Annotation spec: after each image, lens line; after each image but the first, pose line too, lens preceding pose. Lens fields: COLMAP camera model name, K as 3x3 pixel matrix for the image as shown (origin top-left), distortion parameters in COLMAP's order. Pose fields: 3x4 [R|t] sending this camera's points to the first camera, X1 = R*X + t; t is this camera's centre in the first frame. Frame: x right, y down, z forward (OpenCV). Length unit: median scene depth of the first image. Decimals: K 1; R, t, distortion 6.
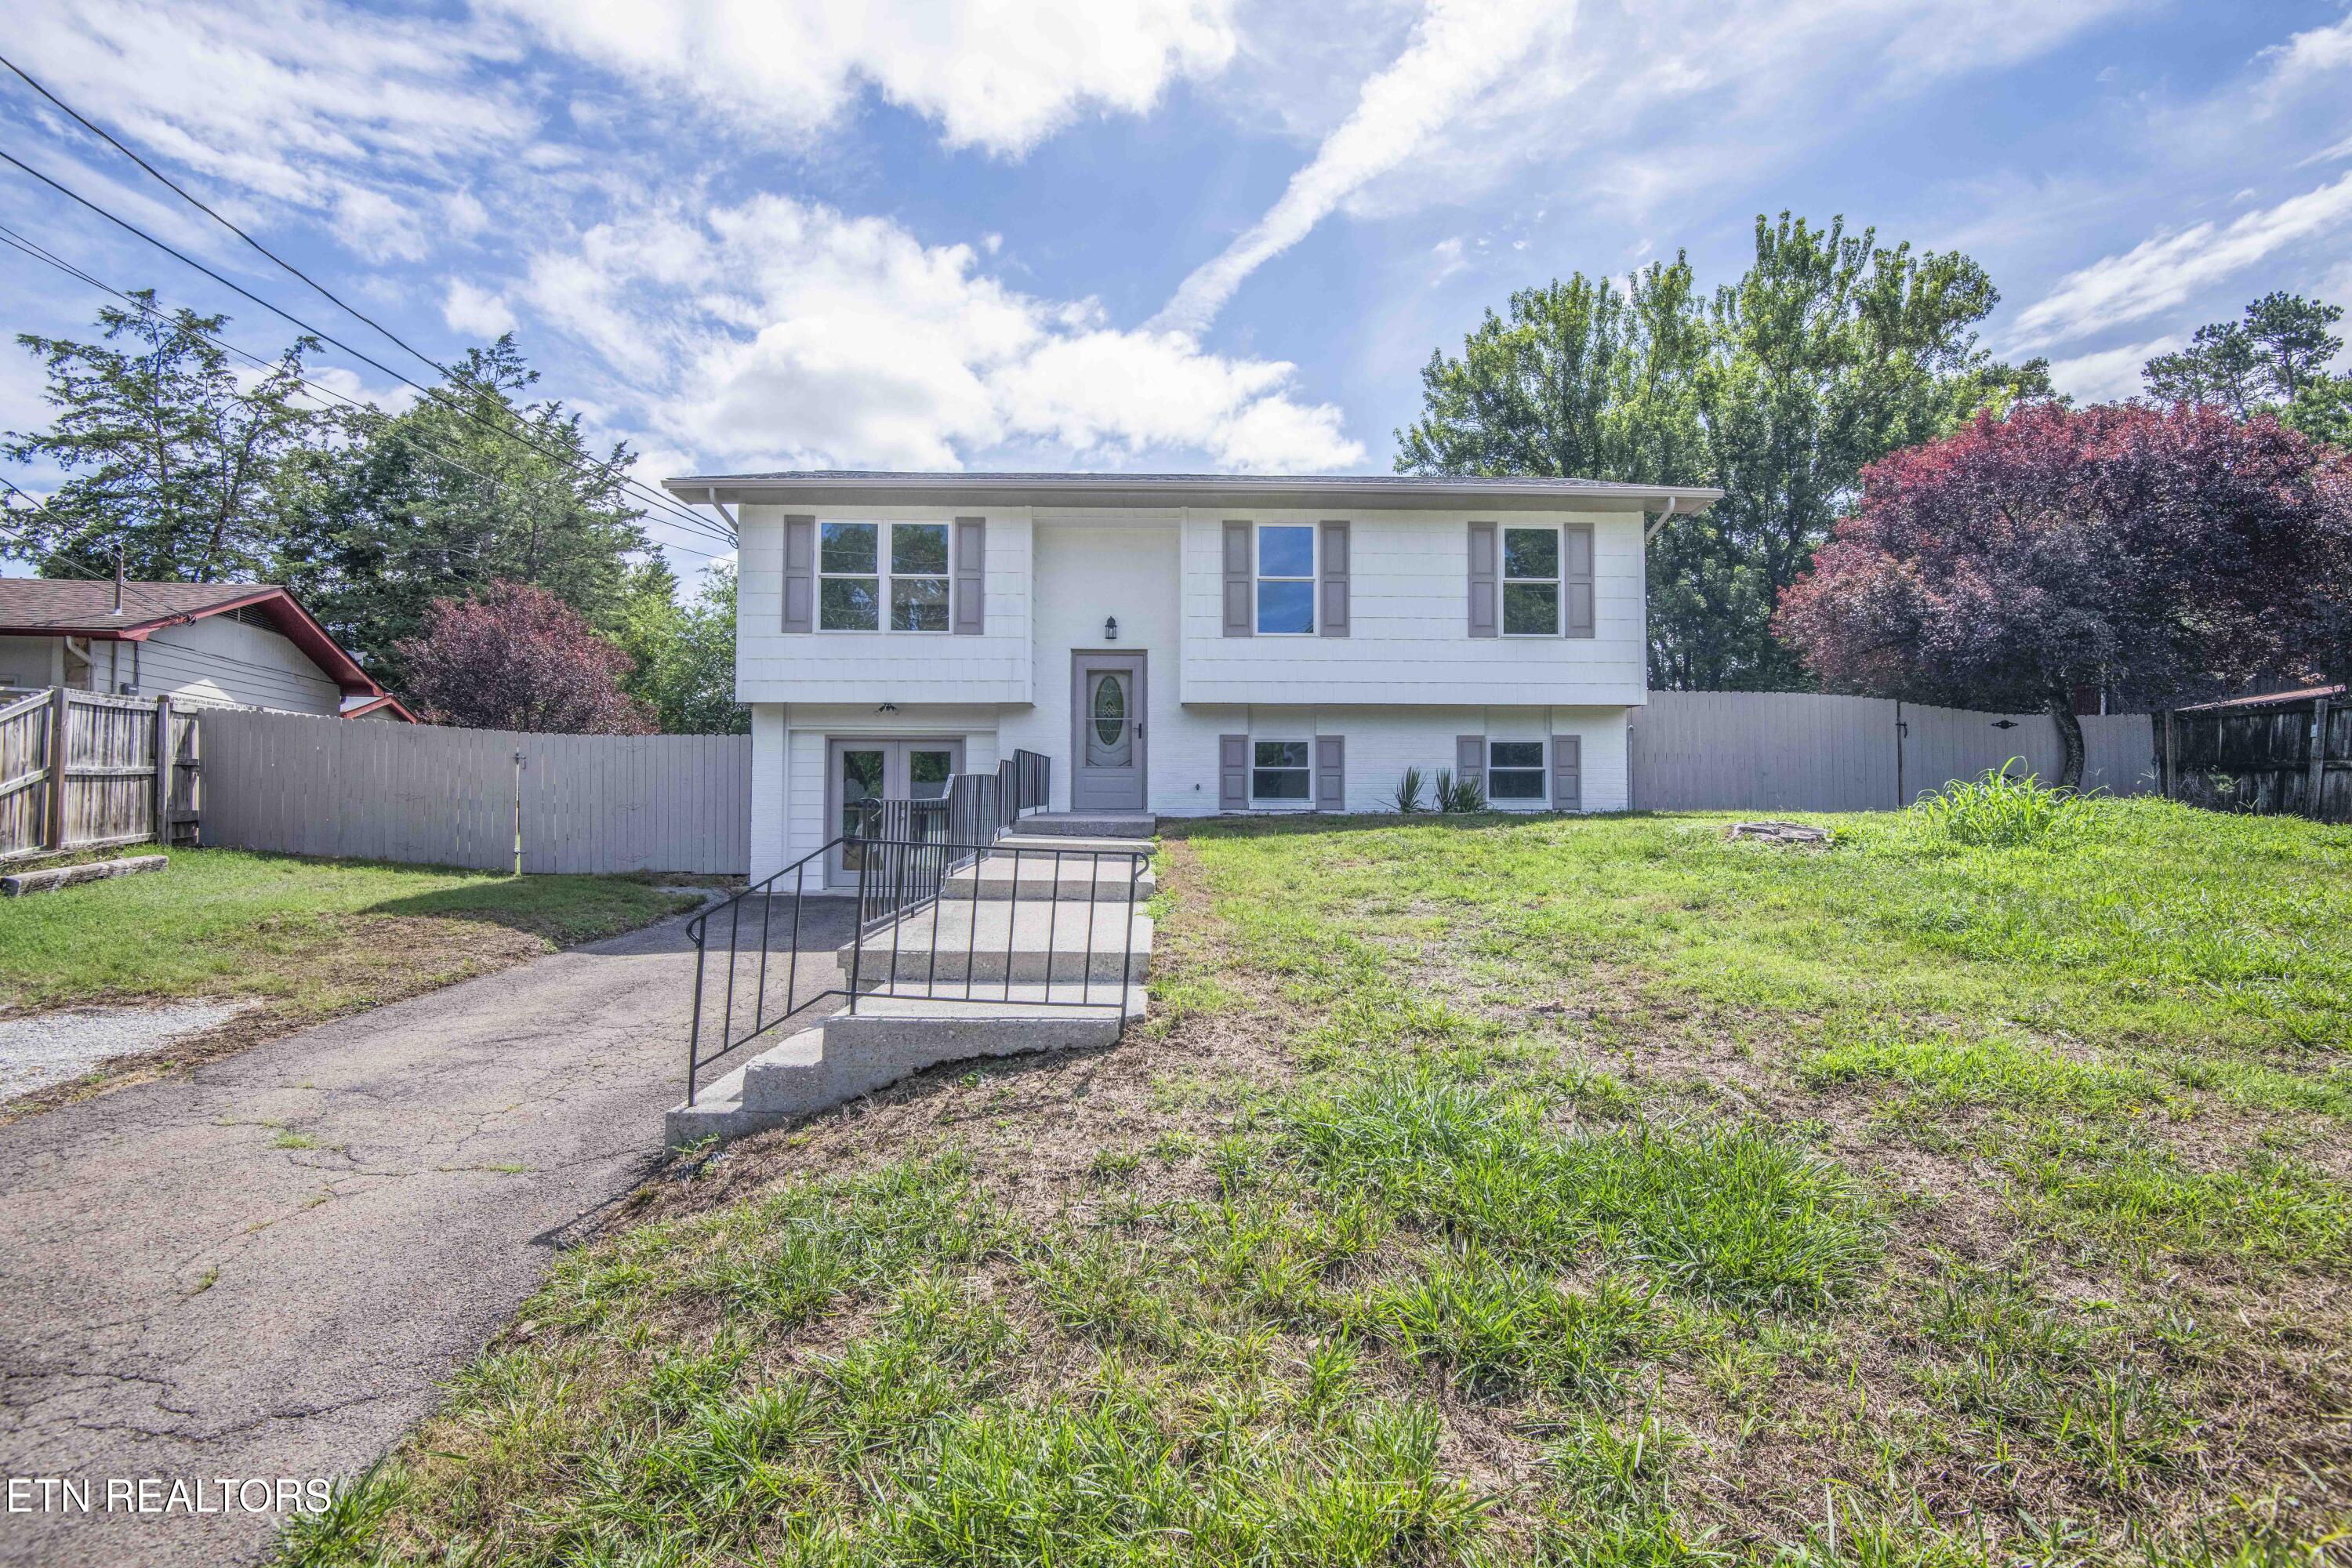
lens RADIAL K [[1089.0, 0, 1176.0], [0, 1089.0, 784.0], [0, 0, 1]] dist [-0.039770, 0.000037]
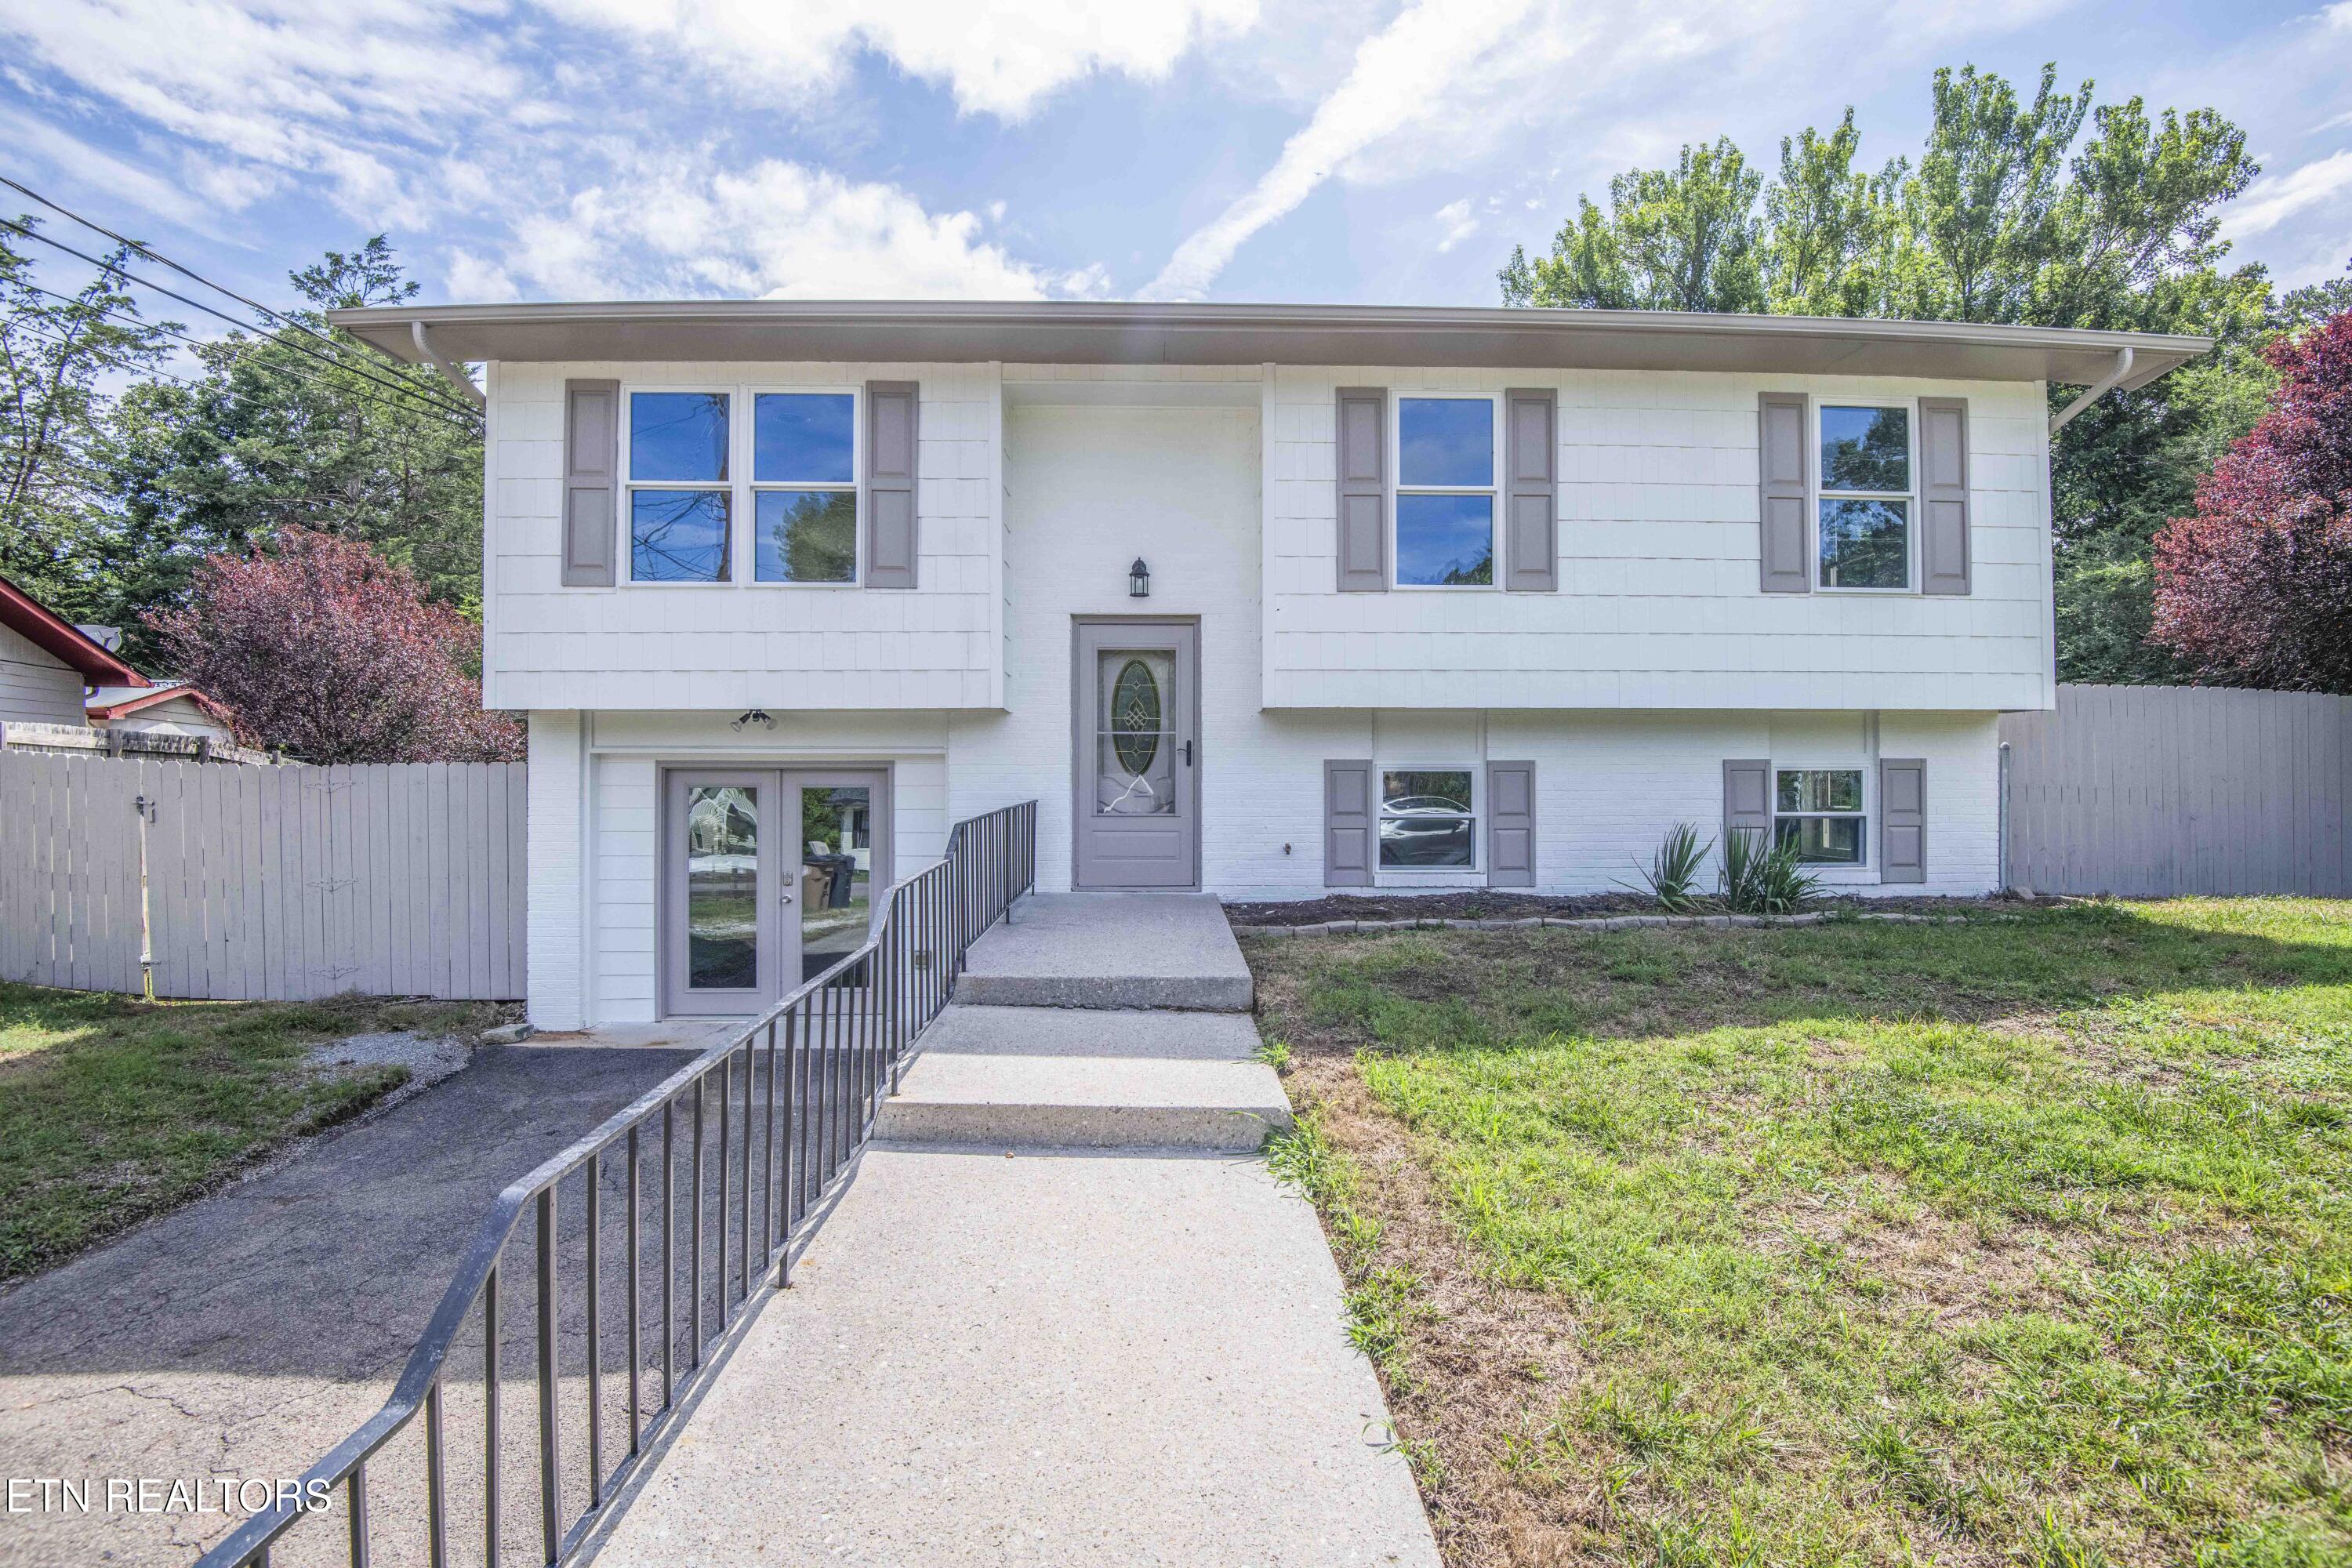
lens RADIAL K [[1089.0, 0, 1176.0], [0, 1089.0, 784.0], [0, 0, 1]] dist [-0.039770, 0.000037]
pose [[0.999977, -0.002252, -0.006416, -0.036534], [0.002418, 0.999663, 0.025856, -0.047697], [0.006356, -0.025871, 0.999645, 0.412758]]
